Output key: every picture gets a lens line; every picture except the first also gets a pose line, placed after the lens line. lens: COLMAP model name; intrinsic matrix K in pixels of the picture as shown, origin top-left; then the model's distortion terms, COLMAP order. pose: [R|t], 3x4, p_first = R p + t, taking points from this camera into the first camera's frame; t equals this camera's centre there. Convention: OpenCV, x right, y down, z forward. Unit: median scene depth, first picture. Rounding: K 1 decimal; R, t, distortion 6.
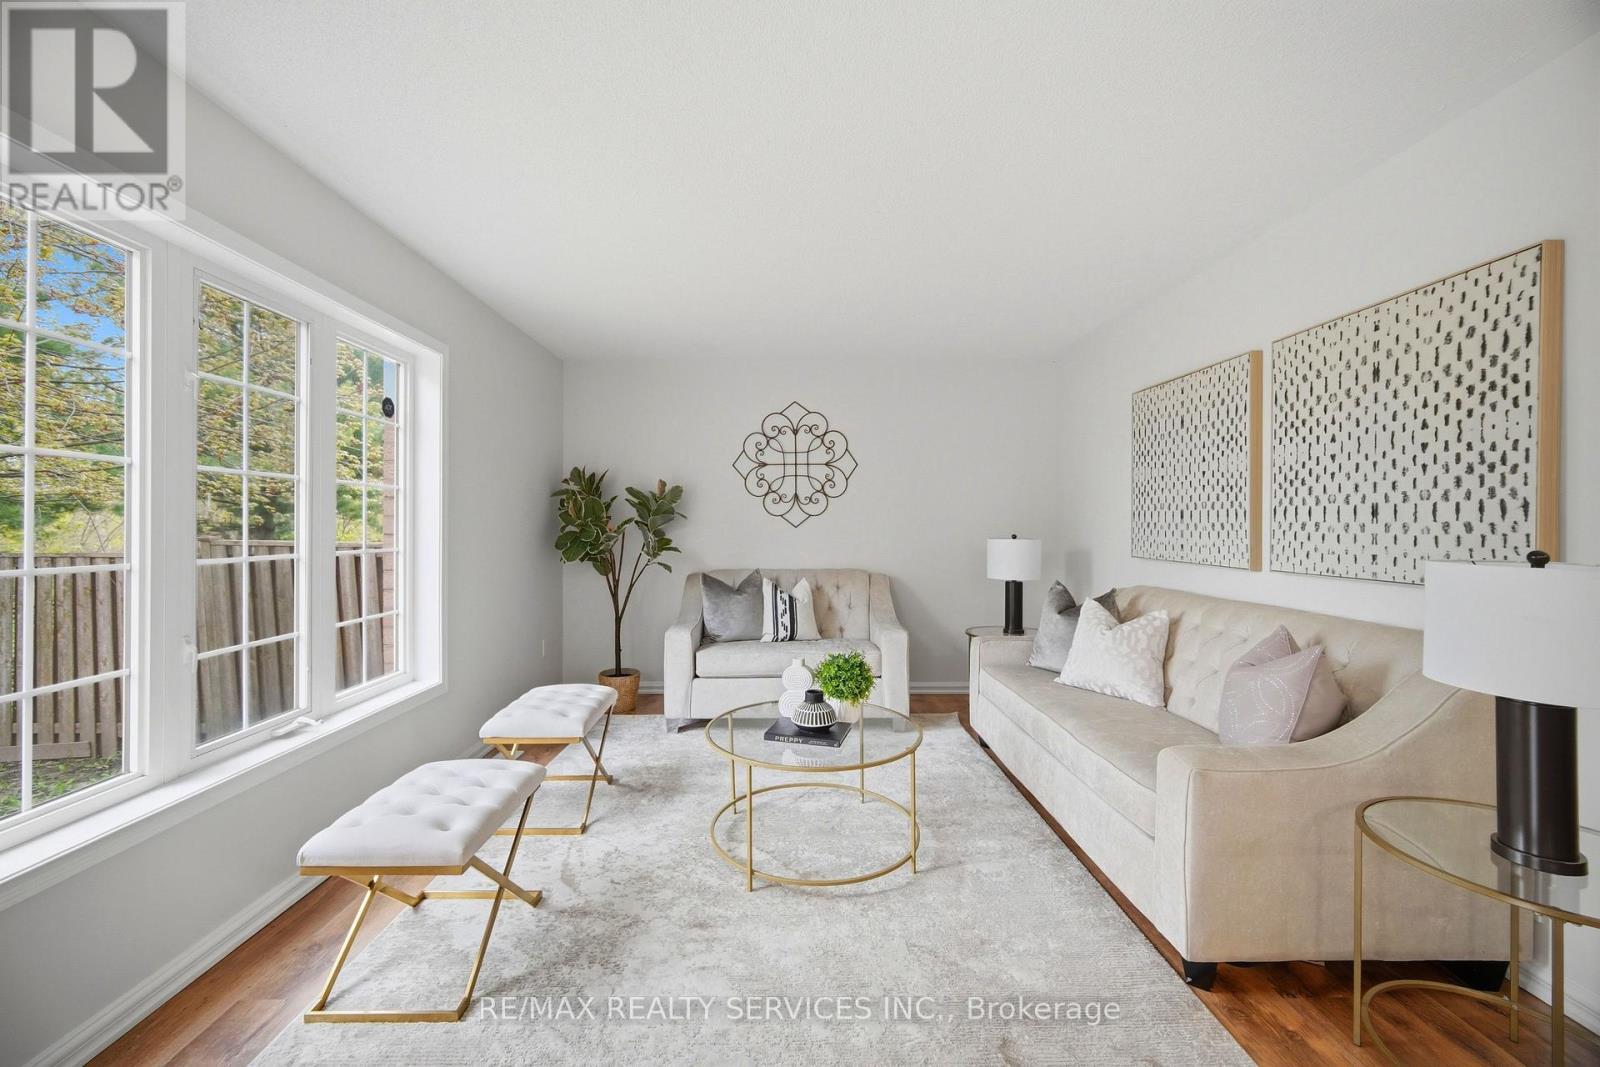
lens RADIAL K [[642.9, 0, 794.9], [0, 642.9, 525.1], [0, 0, 1]] dist [0.001160, -0.000981]
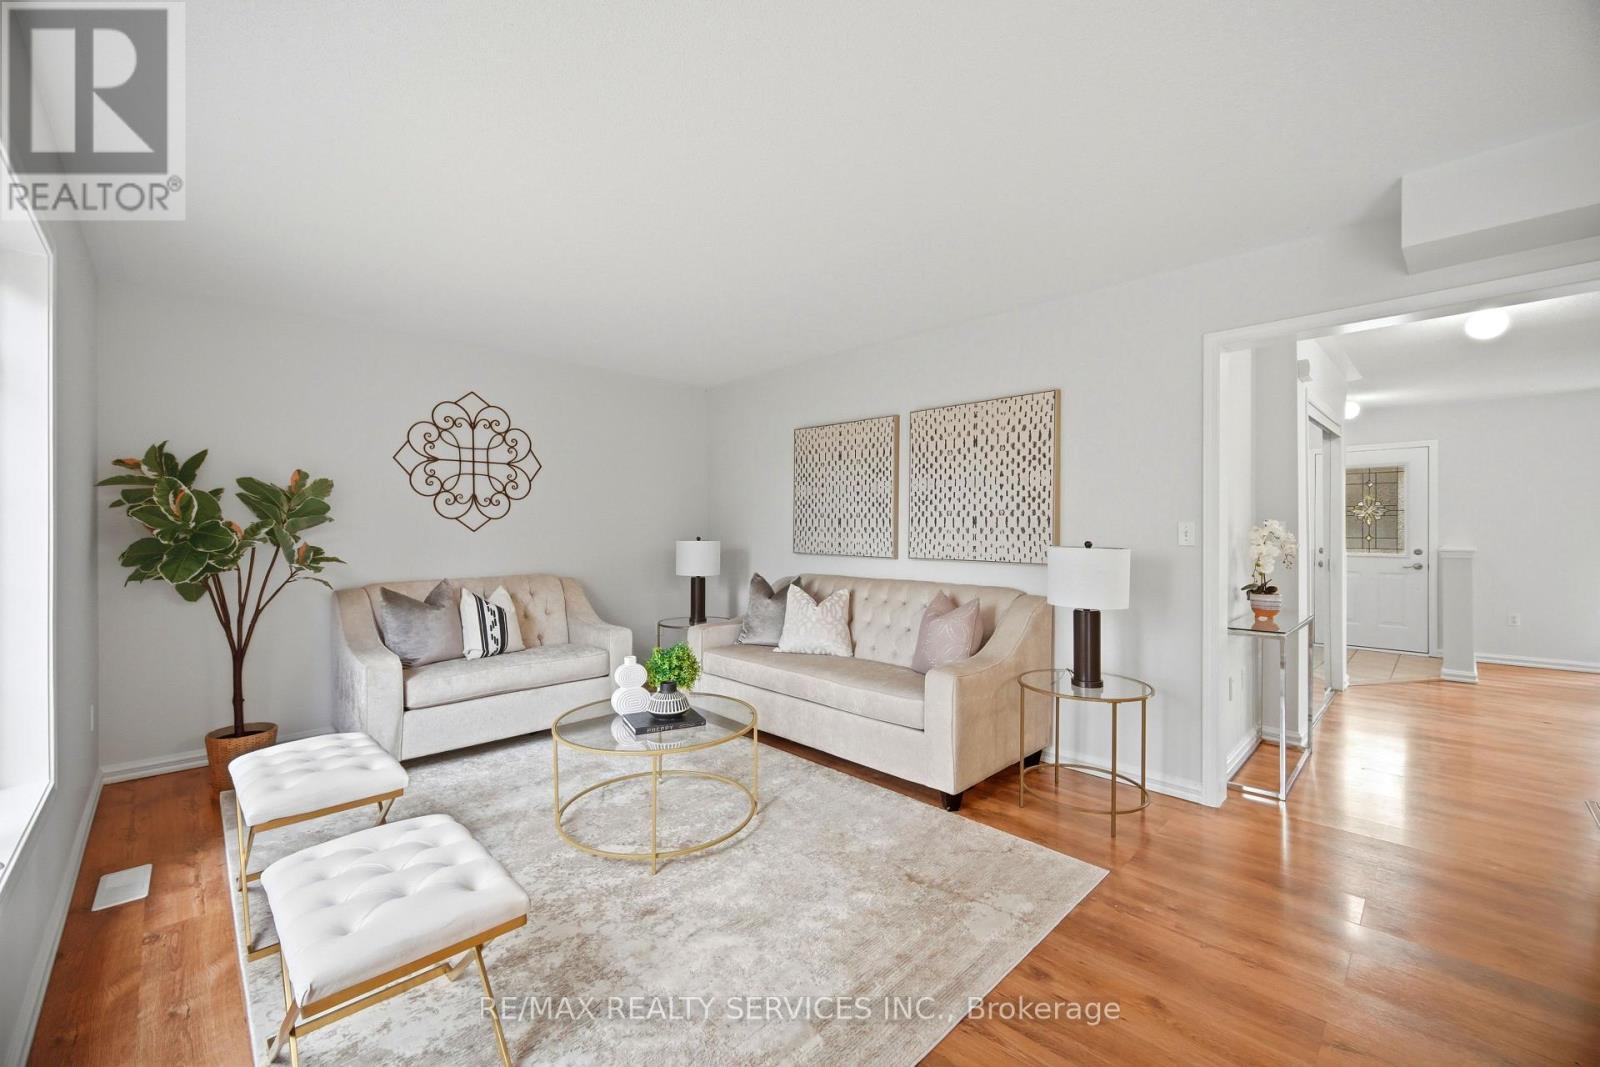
lens RADIAL K [[642.9, 0, 790.0], [0, 642.9, 533.9], [0, 0, 1]] dist [0.001160, -0.000981]
pose [[0.723329, -0.005768, 0.690480, -0.503339], [-0.000095, 0.999964, 0.008453, -0.001120], [-0.690504, -0.006180, 0.723302, 0.064196]]
